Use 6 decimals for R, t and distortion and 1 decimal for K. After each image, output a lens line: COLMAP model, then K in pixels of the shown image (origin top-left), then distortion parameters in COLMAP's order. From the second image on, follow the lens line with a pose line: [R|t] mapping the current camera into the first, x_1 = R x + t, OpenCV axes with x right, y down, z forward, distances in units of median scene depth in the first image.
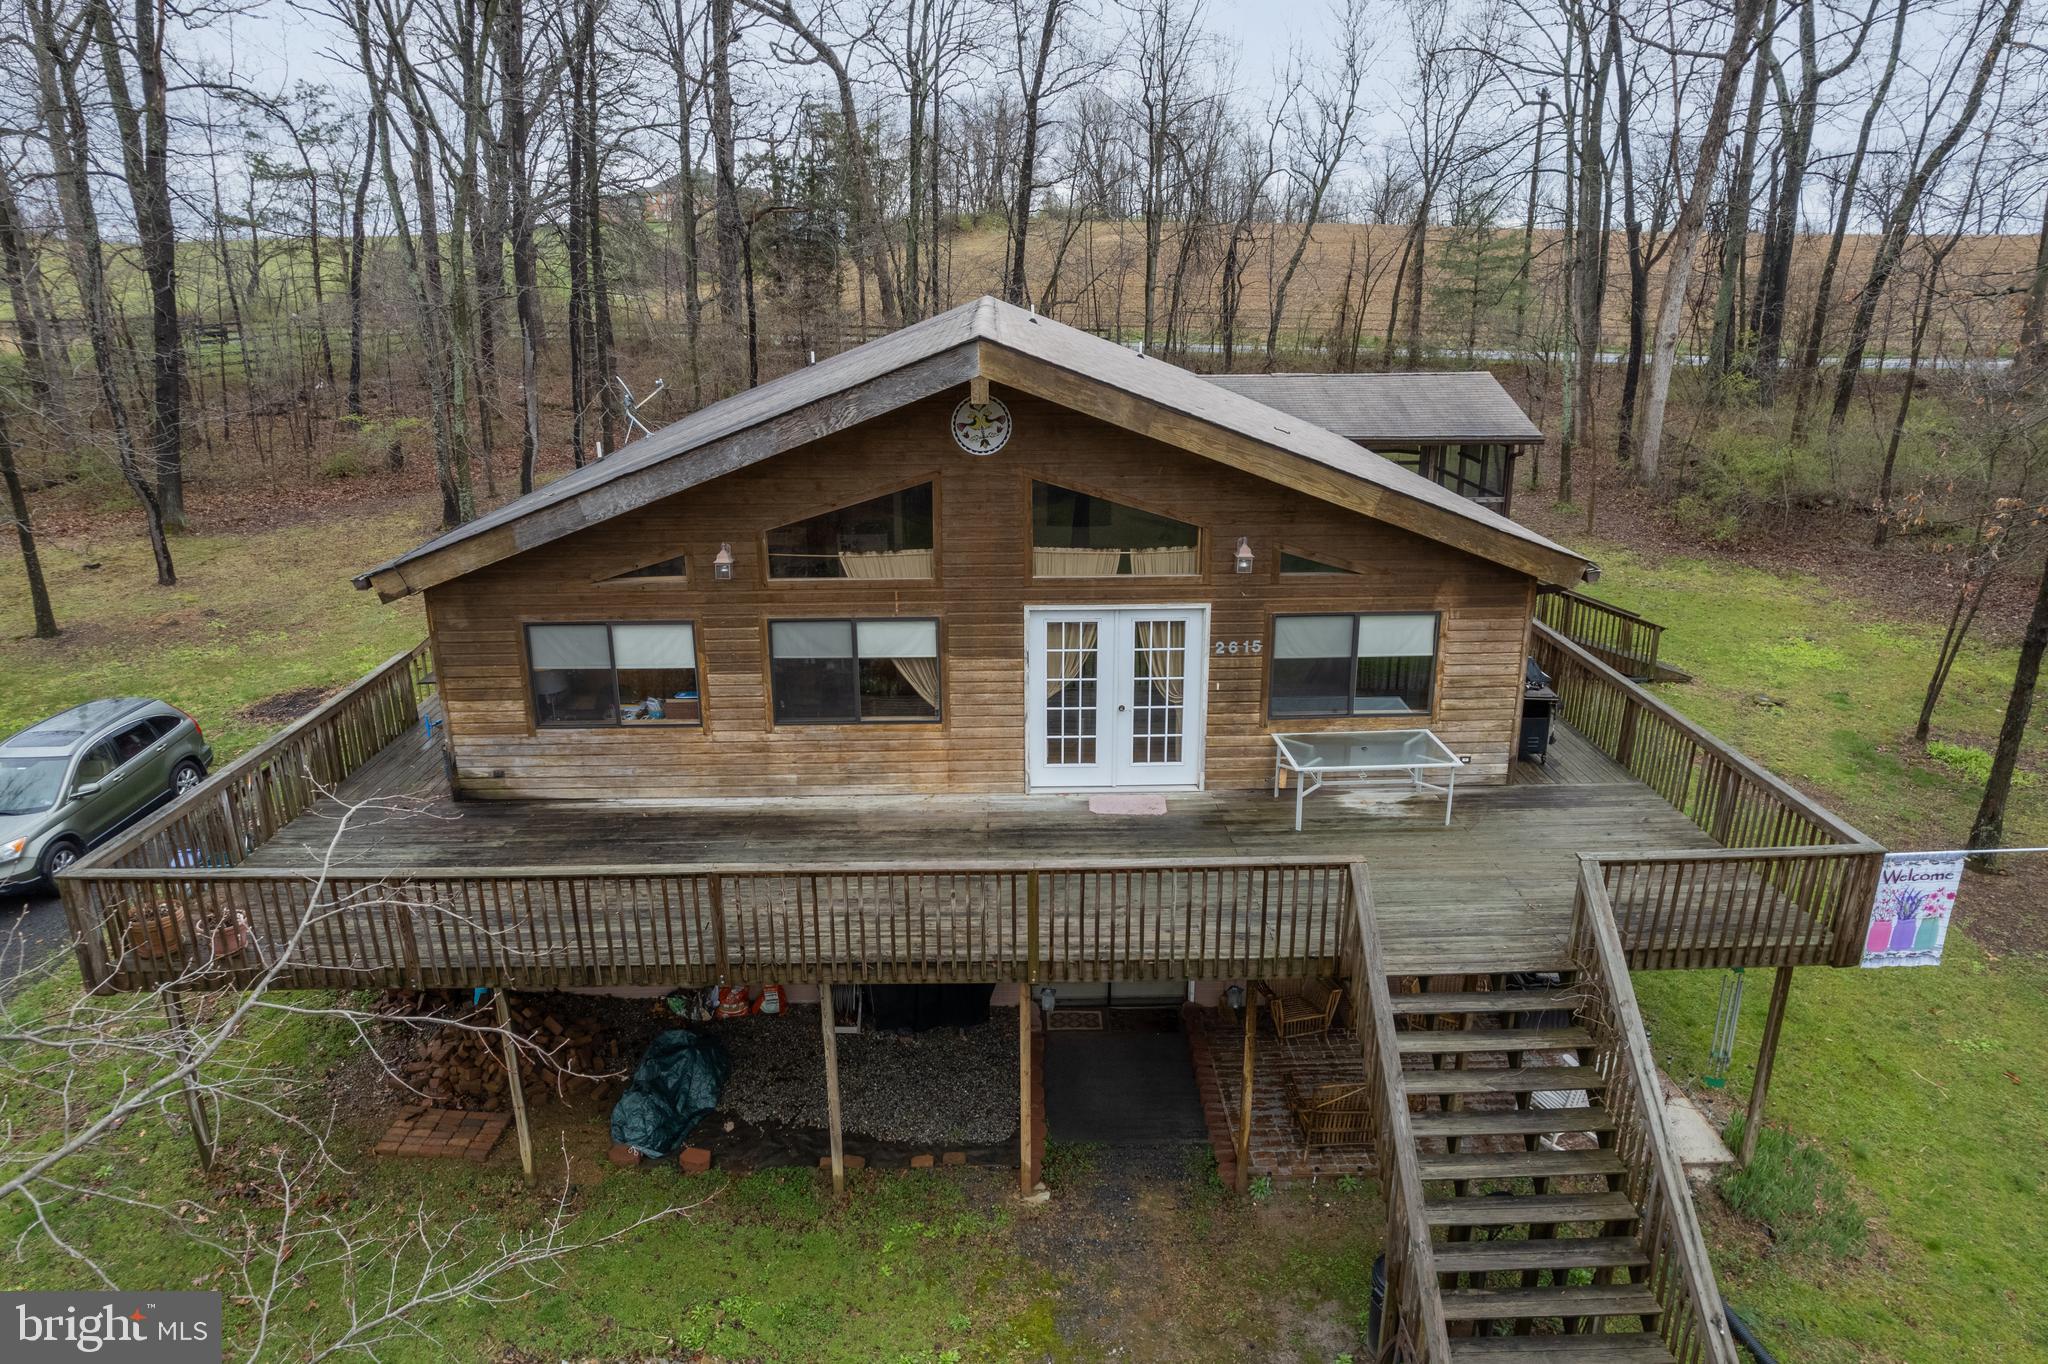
lens RADIAL K [[1309.6, 0, 1029.1], [0, 1309.6, 684.7], [0, 0, 1]] dist [-0.077225, 0.071326]
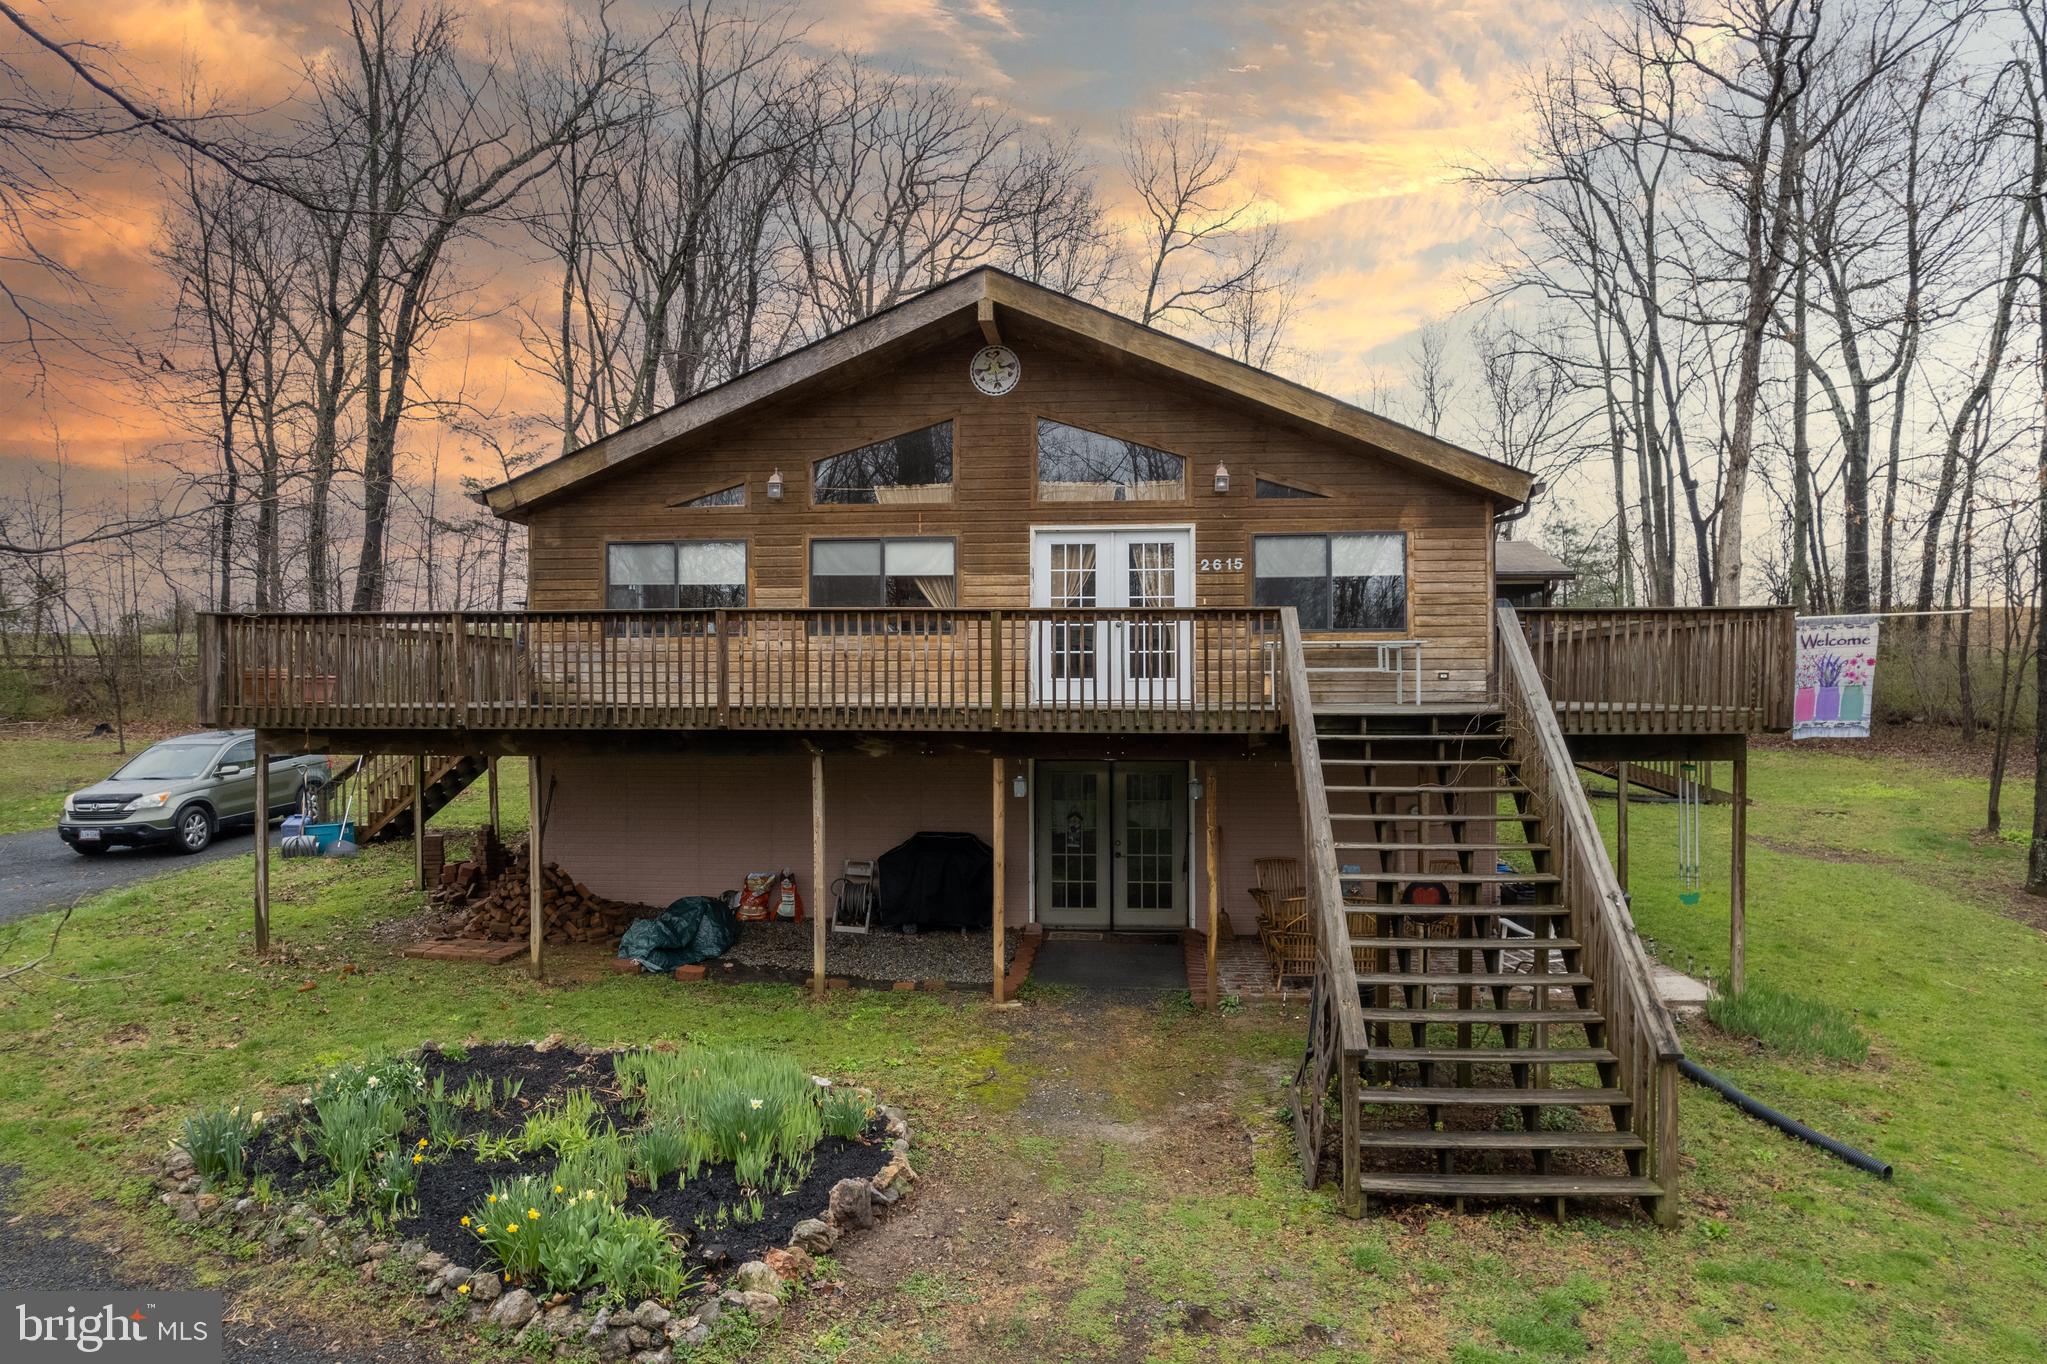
lens RADIAL K [[1309.0, 0, 1028.6], [0, 1309.0, 684.7], [0, 0, 1]] dist [-0.077225, 0.071326]
pose [[0.994561, 0.003747, -0.104085, 0.113085], [-0.034762, 0.953989, -0.297819, 0.407696], [0.098180, 0.299817, 0.948931, -0.041642]]
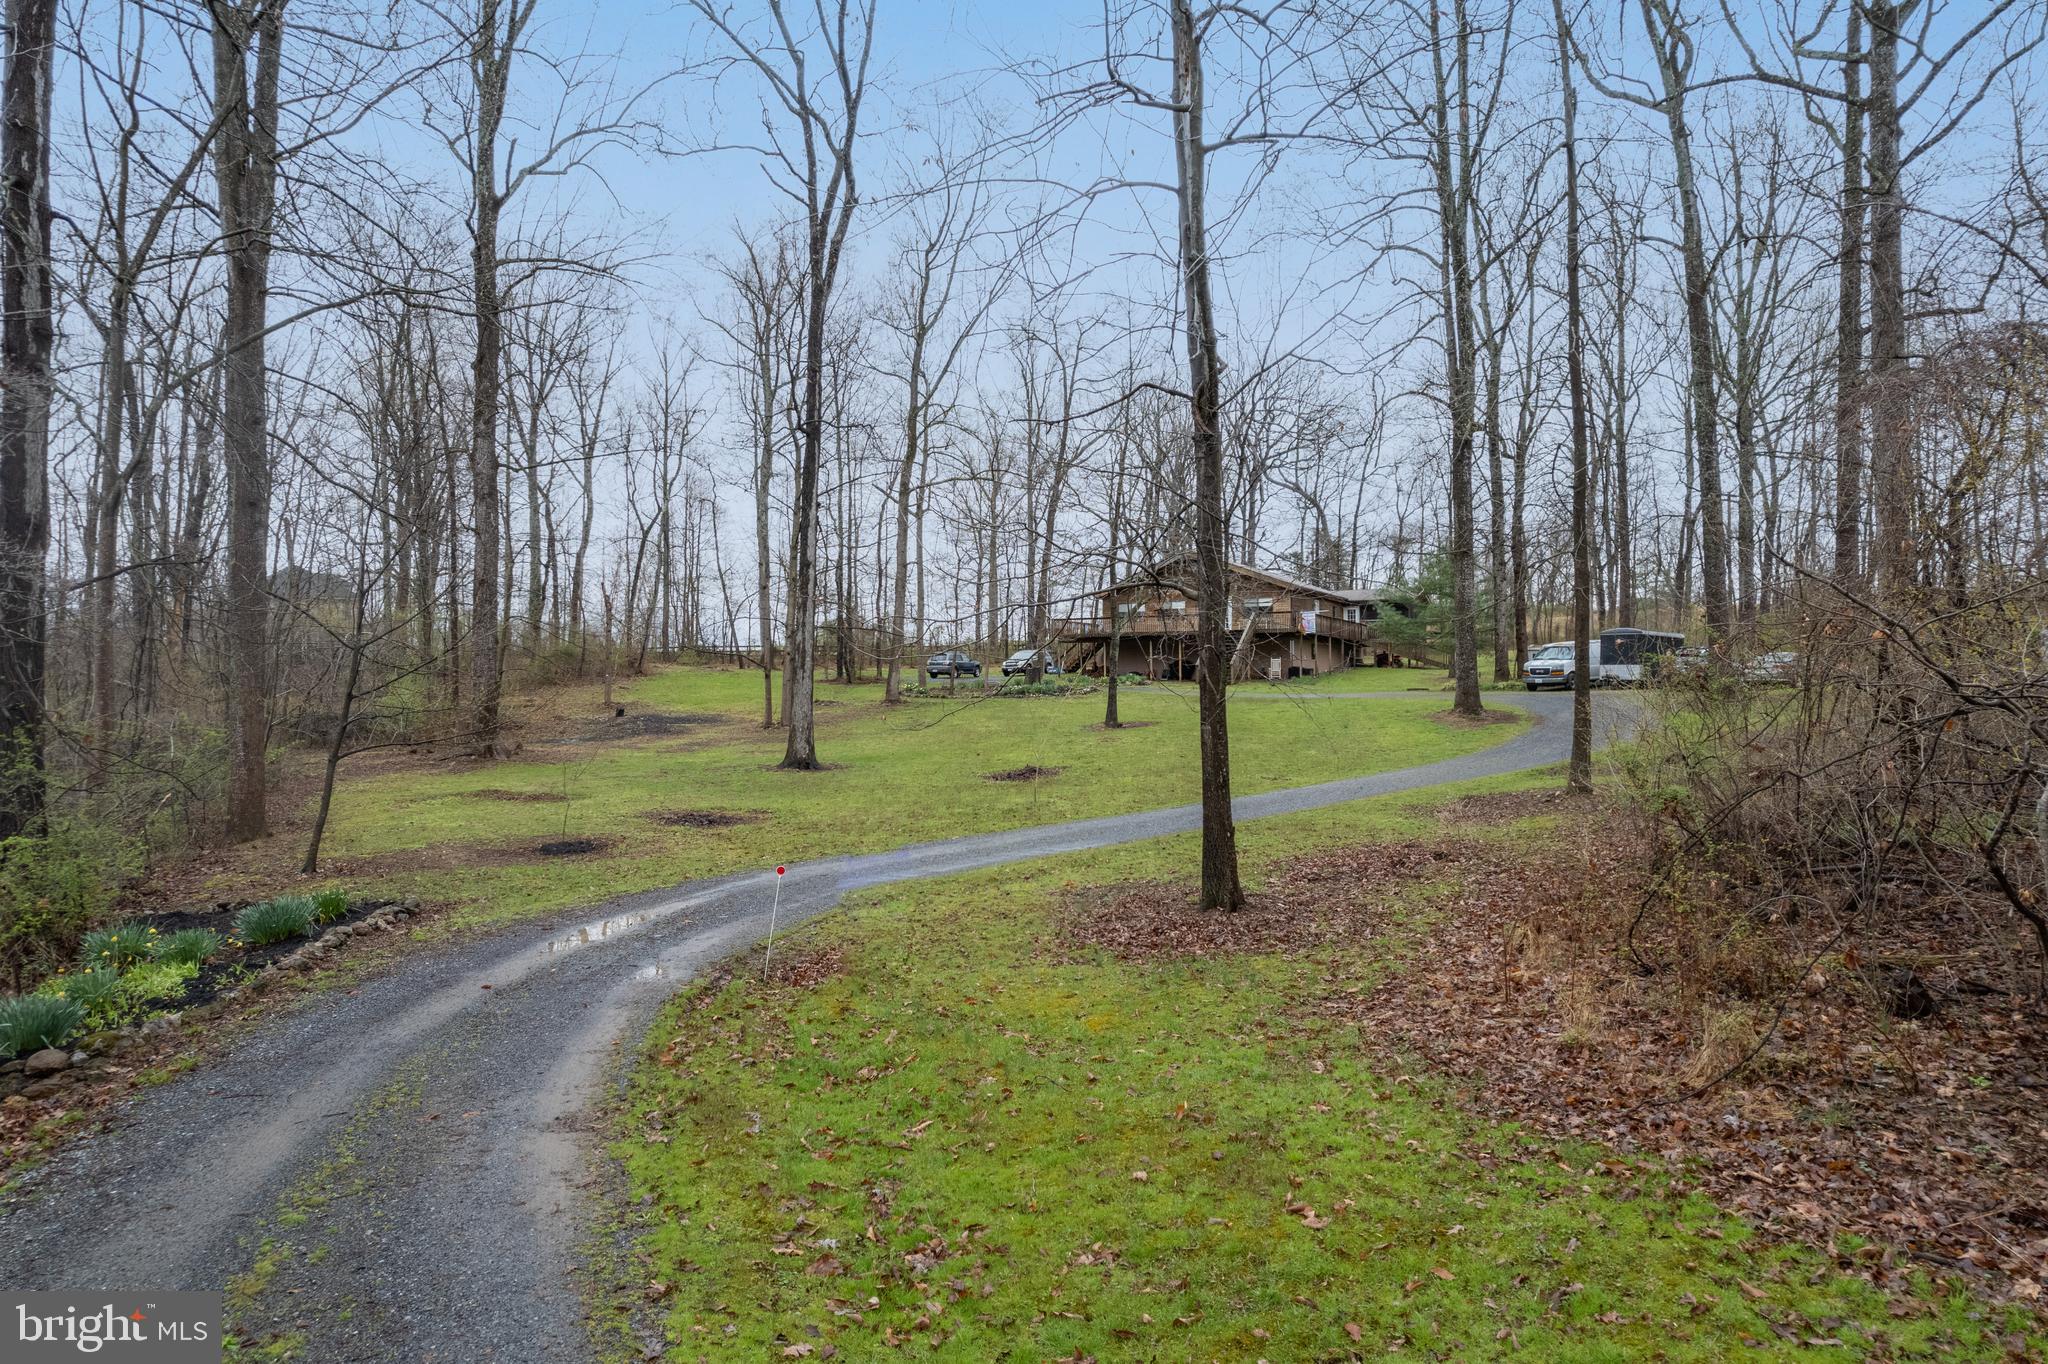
lens RADIAL K [[1309.6, 0, 1029.1], [0, 1309.6, 684.7], [0, 0, 1]] dist [-0.077225, 0.071326]
pose [[0.875640, -0.003297, -0.482953, 2.059131], [-0.146925, 0.950763, -0.272880, 1.933402], [0.460074, 0.309902, 0.832041, -3.896720]]
